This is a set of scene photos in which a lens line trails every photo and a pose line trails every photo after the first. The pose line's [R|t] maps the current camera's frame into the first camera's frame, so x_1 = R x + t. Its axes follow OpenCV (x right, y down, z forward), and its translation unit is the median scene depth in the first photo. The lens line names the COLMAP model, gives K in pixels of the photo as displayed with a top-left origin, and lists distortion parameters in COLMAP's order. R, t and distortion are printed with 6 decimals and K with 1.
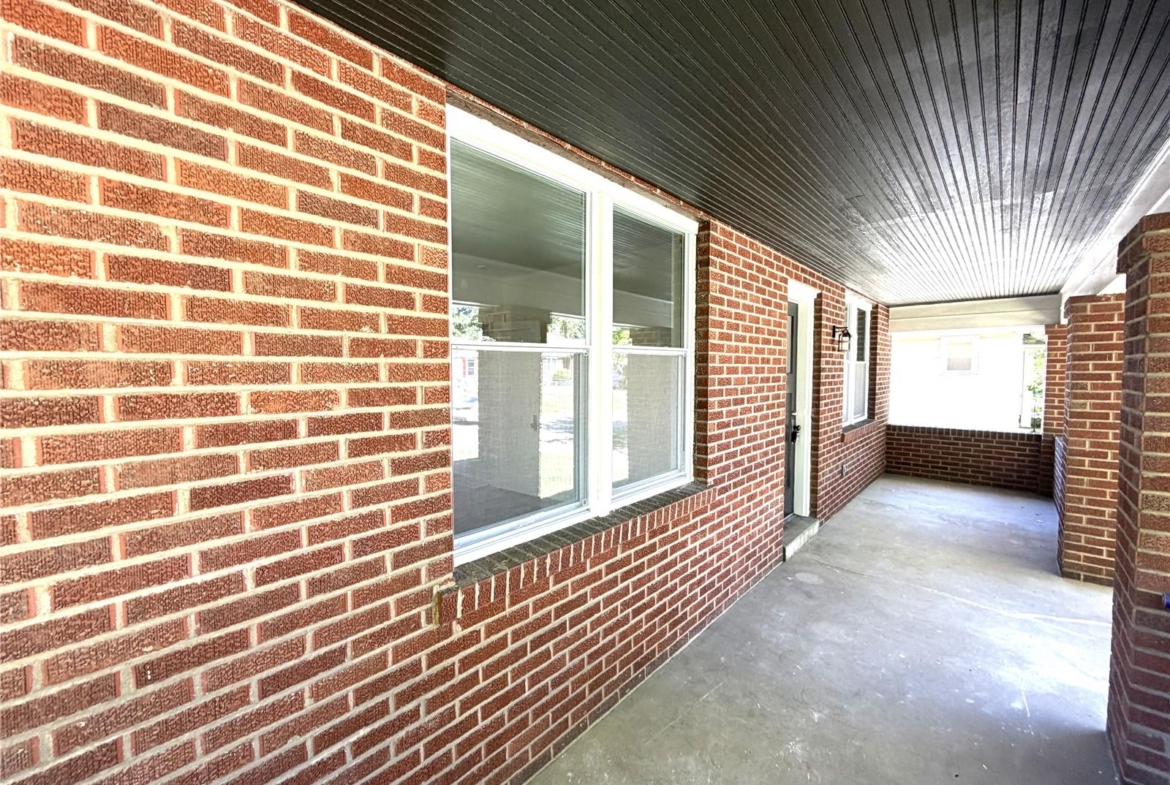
lens RADIAL K [[466.5, 0, 581.9], [0, 466.5, 391.1], [0, 0, 1]] dist [-0.000900, -0.000219]
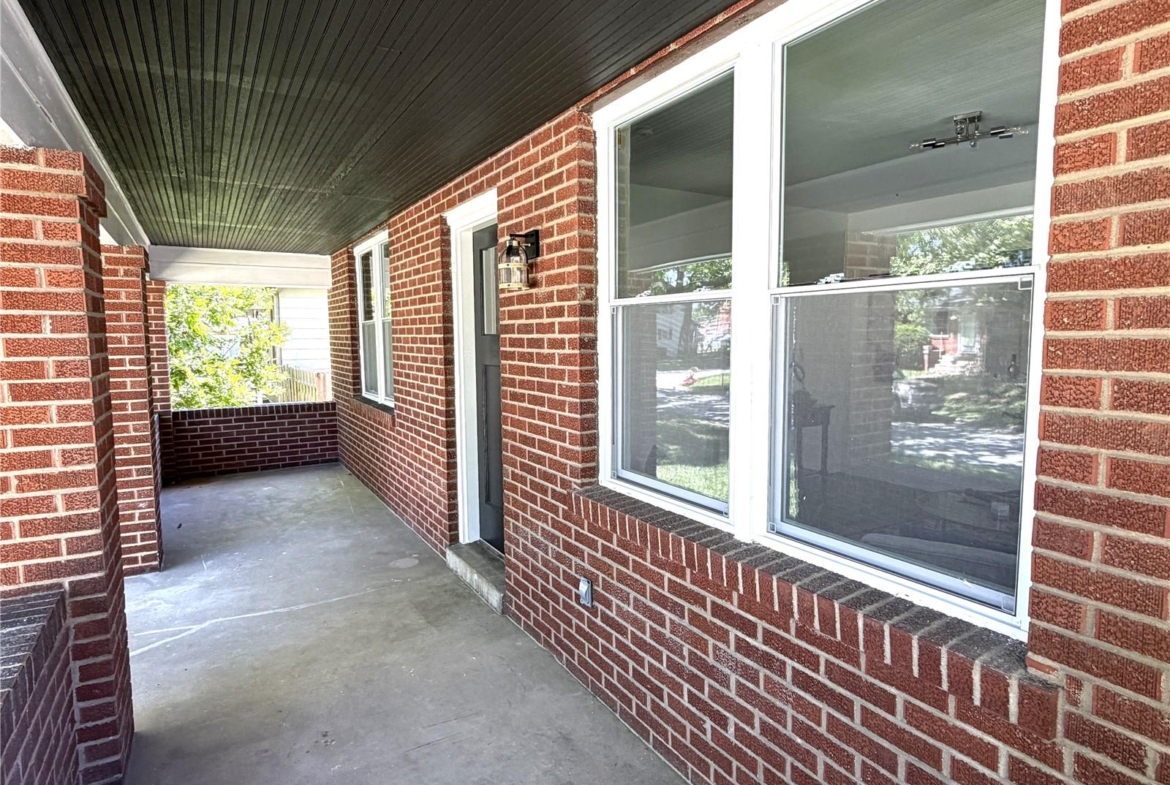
lens RADIAL K [[591.4, 0, 585.0], [0, 591.4, 392.5], [0, 0, 1]] dist [0.000334, -0.000149]
pose [[-0.254954, 0.121788, -0.959253, 1.528766], [-0.016818, 0.991328, 0.130330, -0.092311], [0.966807, 0.049361, -0.250694, 1.677863]]
